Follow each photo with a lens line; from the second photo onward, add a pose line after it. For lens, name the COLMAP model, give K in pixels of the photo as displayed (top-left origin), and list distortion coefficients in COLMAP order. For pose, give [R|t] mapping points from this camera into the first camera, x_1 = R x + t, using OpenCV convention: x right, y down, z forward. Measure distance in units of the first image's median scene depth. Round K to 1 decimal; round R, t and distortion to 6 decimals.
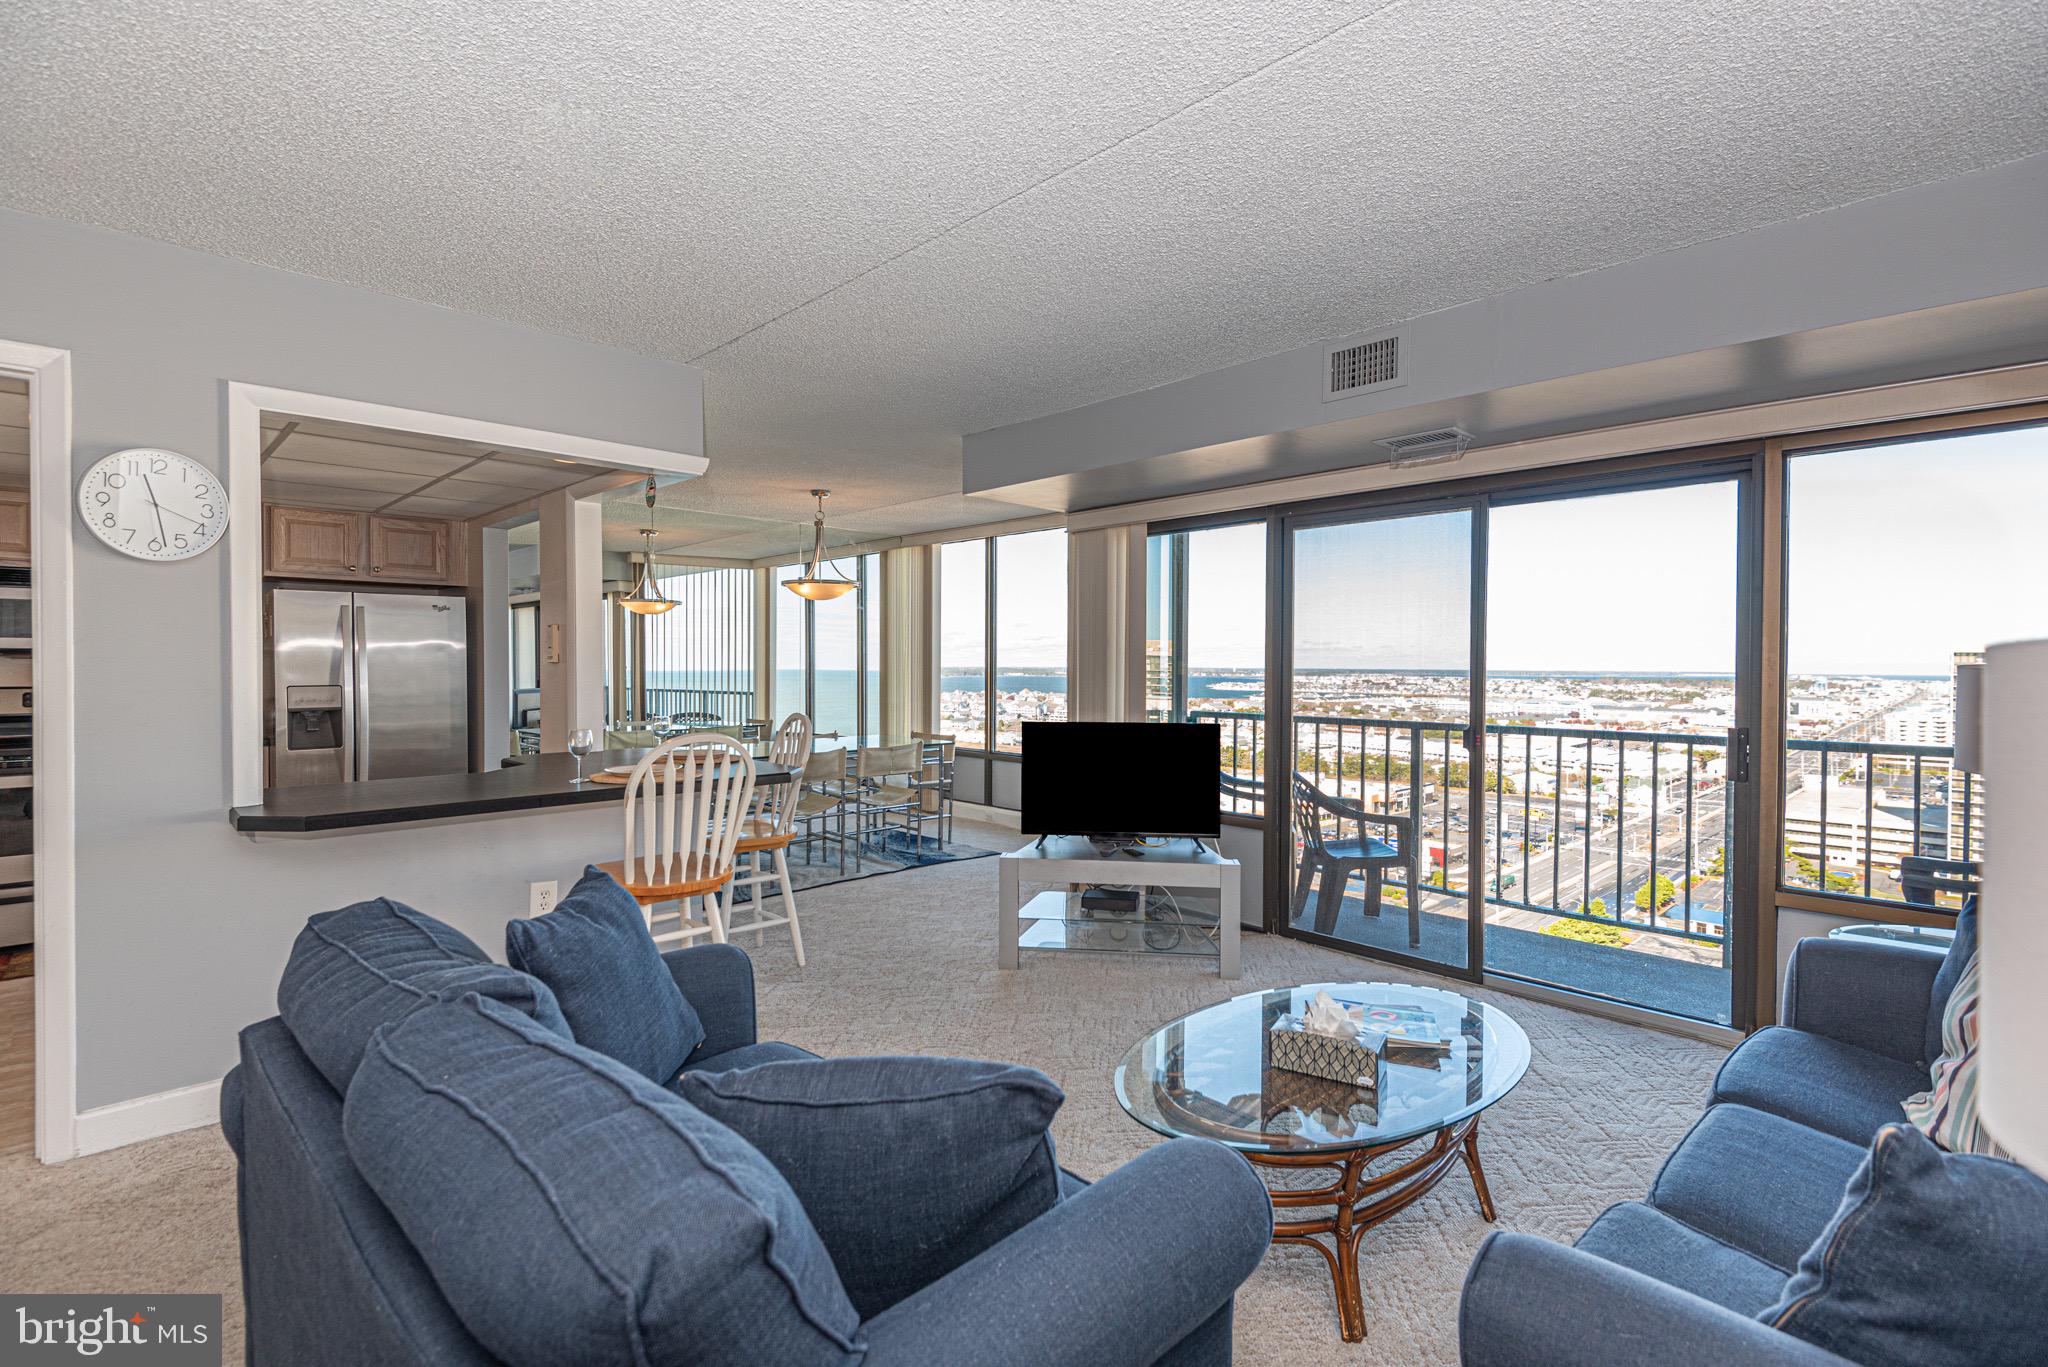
lens RADIAL K [[964.1, 0, 1024.0], [0, 964.1, 683.5], [0, 0, 1]] dist [0.027266, -0.030498]
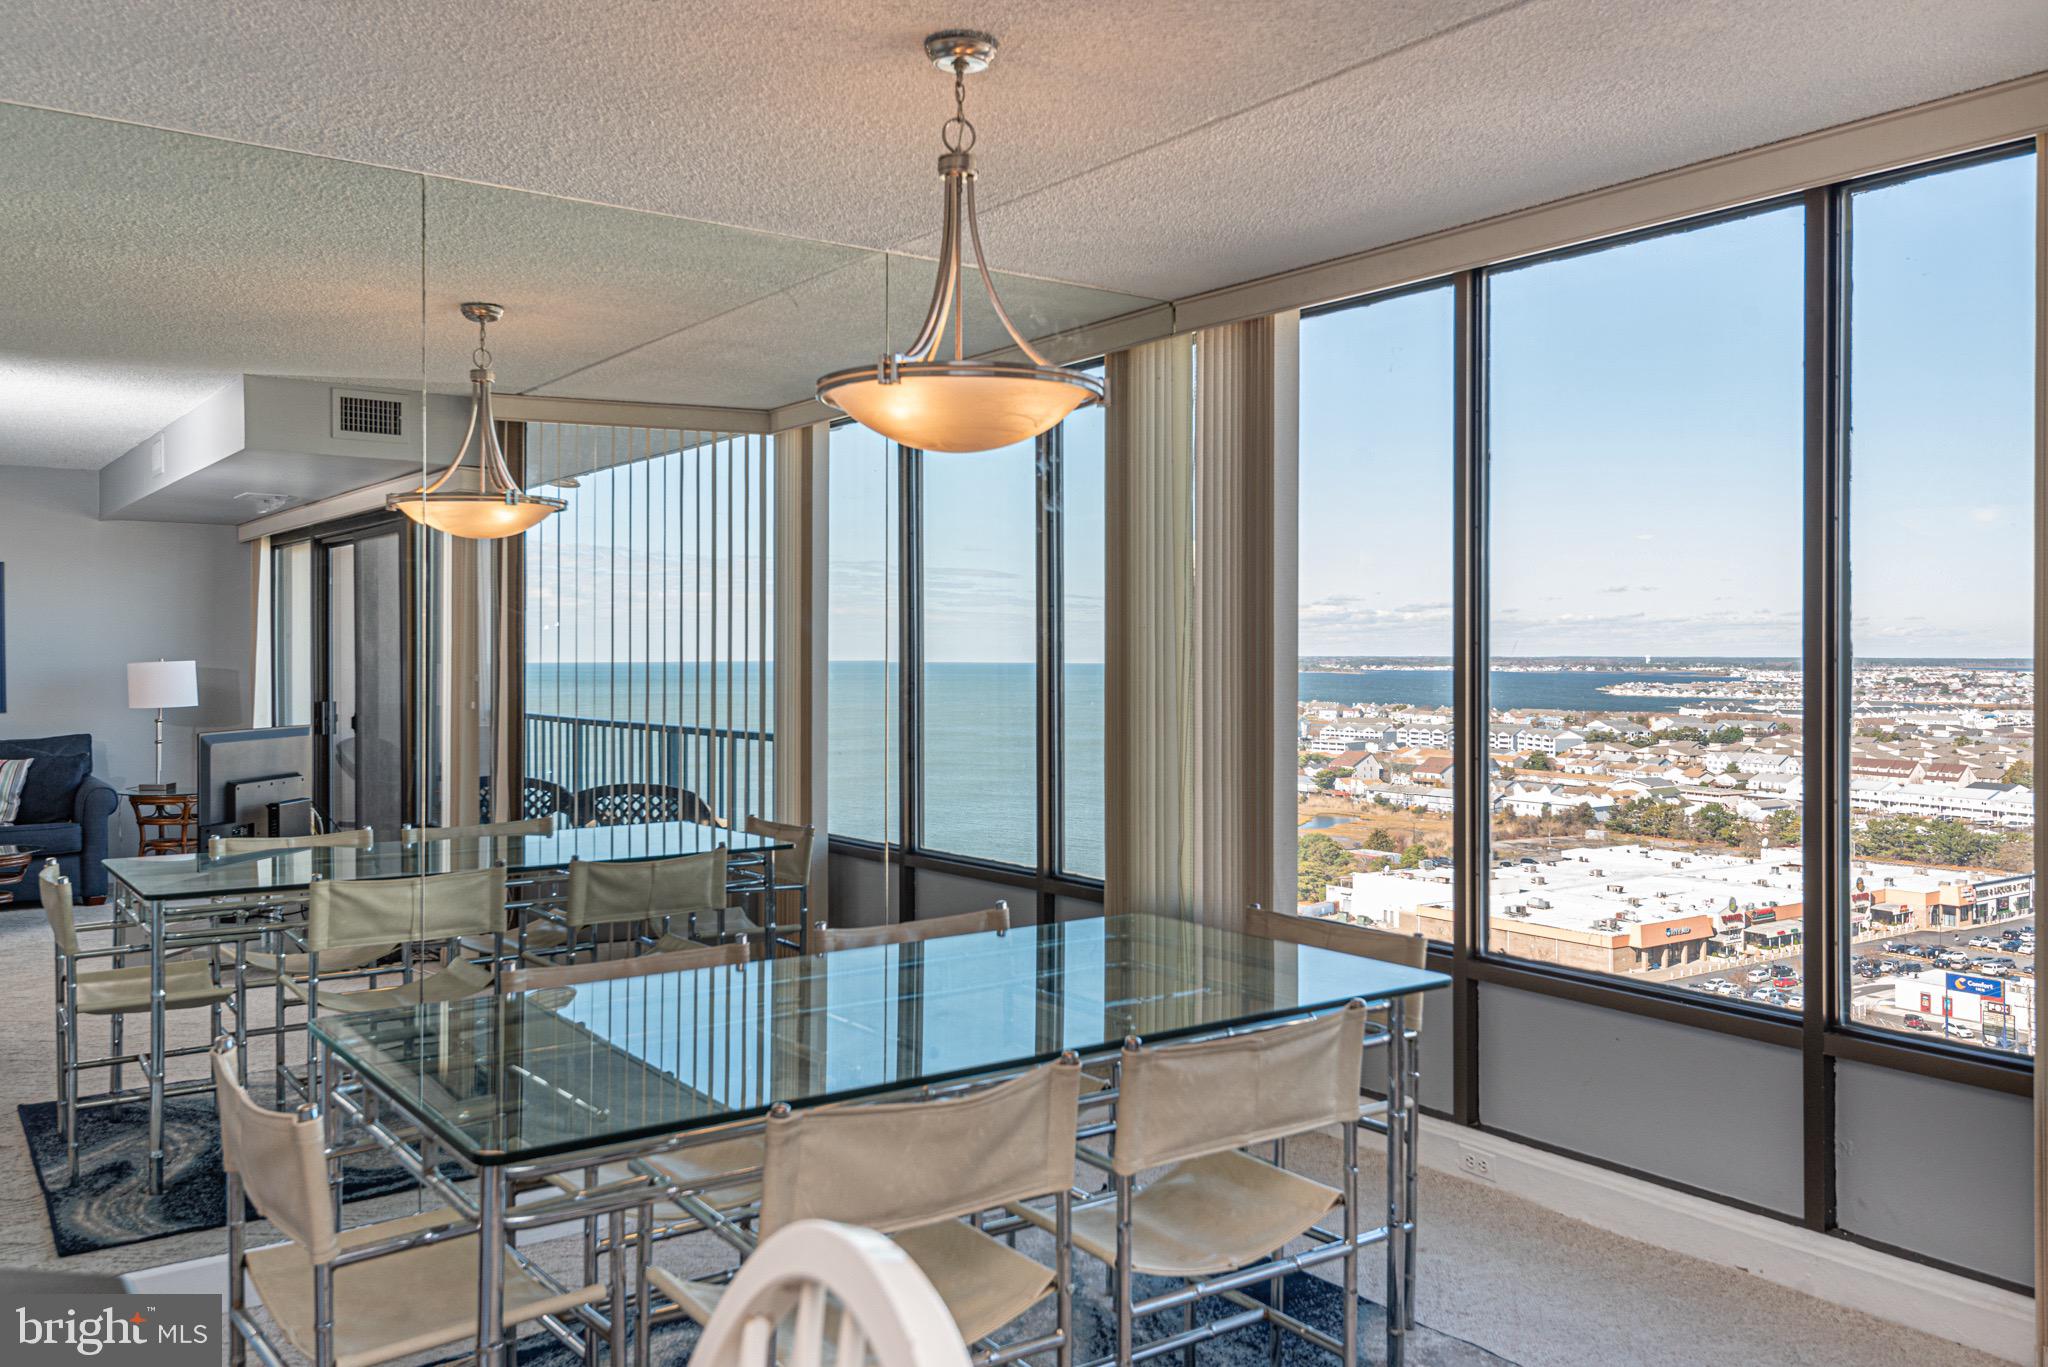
lens RADIAL K [[1573.1, 0, 1024.8], [0, 1573.1, 649.0], [0, 0, 1]] dist [-0.003166, 0.003410]
pose [[0.990372, -0.002014, -0.138418, -0.108970], [-0.000973, 0.999768, -0.021507, -0.017866], [0.138429, 0.021434, 0.990140, 0.469885]]
